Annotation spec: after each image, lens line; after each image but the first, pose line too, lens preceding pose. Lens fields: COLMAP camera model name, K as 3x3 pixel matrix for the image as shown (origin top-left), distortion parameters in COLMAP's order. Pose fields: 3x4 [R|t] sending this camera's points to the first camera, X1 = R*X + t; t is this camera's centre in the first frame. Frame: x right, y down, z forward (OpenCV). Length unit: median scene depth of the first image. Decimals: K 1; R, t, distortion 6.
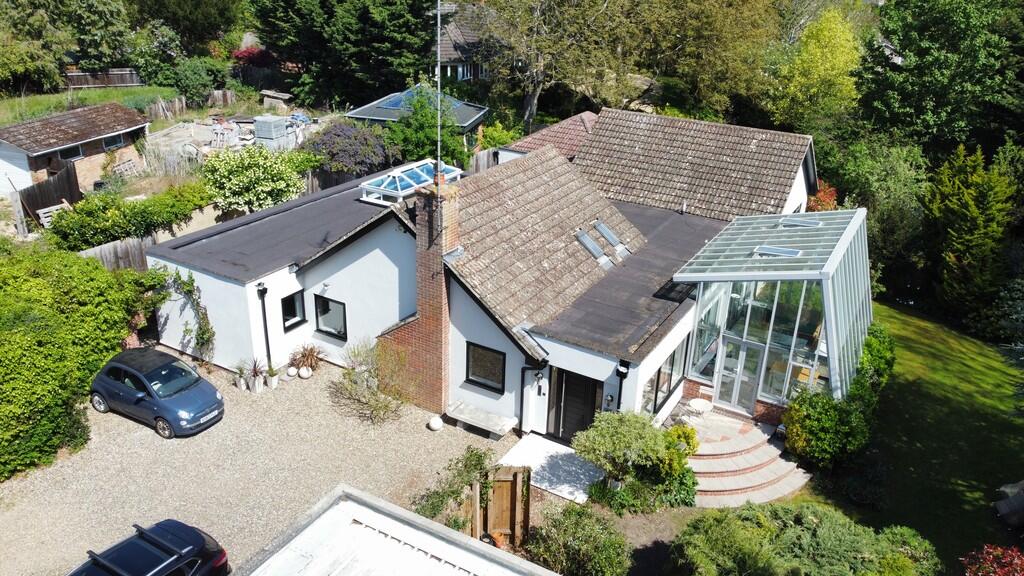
lens RADIAL K [[775.3, 0, 511.9], [0, 775.3, 286.5], [0, 0, 1]] dist [0.001918, -0.006317]
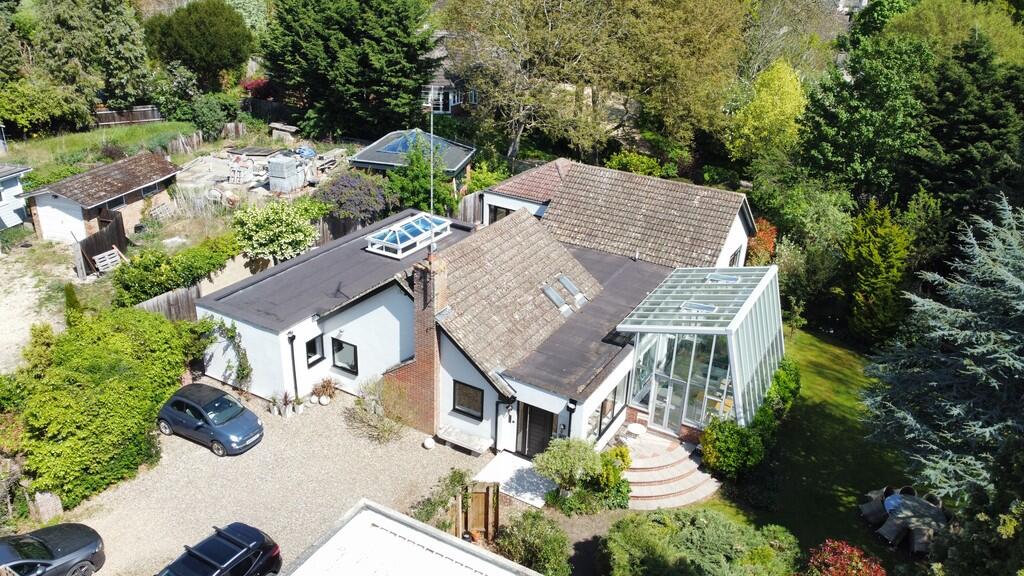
lens RADIAL K [[775.3, 0, 511.1], [0, 775.3, 287.7], [0, 0, 1]] dist [0.001918, -0.006317]
pose [[0.999965, 0.001494, 0.008212, 0.022213], [-0.001647, 0.999825, 0.018650, -0.089615], [-0.008183, -0.018663, 0.999792, -0.235661]]
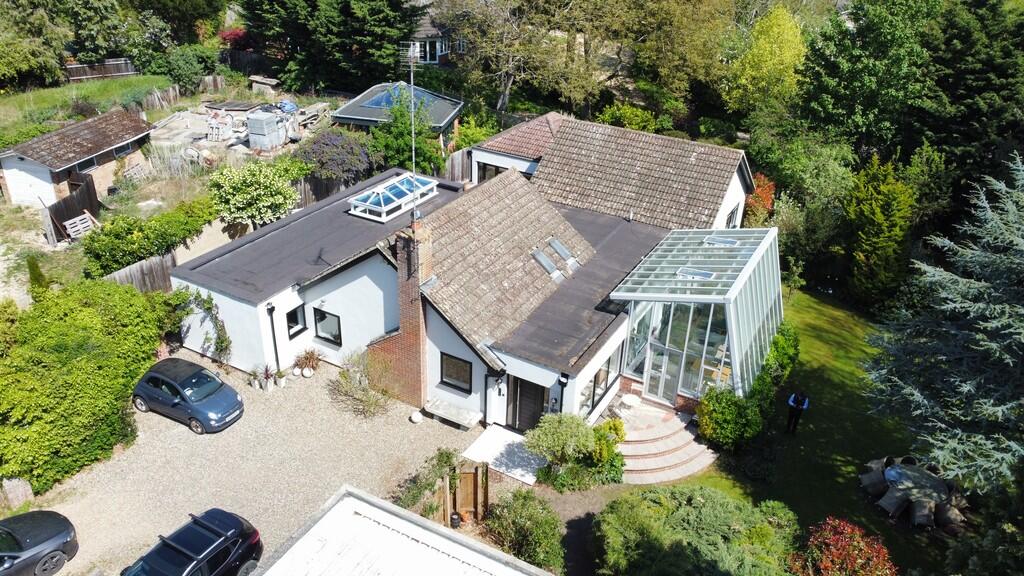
lens RADIAL K [[775.3, 0, 511.2], [0, 775.3, 287.1], [0, 0, 1]] dist [0.001918, -0.006317]
pose [[0.999818, -0.008560, 0.017066, 0.028641], [0.007108, 0.996493, 0.083375, -0.113532], [-0.017720, -0.083238, 0.996372, -0.185111]]
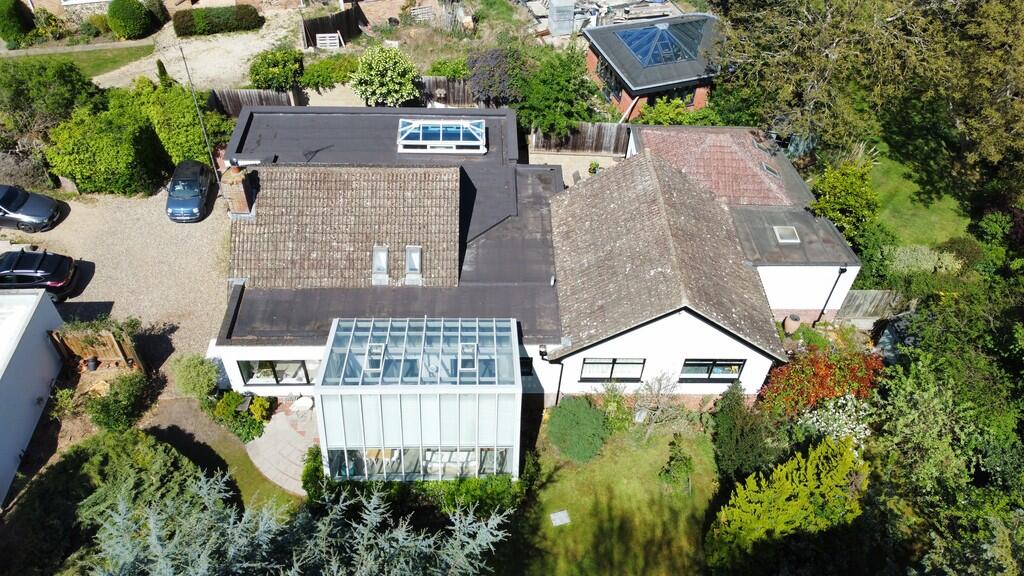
lens RADIAL K [[775.3, 0, 514.7], [0, 775.3, 288.1], [0, 0, 1]] dist [0.001918, -0.006317]
pose [[0.533667, 0.596850, -0.599141, 0.989594], [-0.350859, 0.800869, 0.485290, -0.700083], [0.769479, -0.048769, 0.636807, 0.363108]]
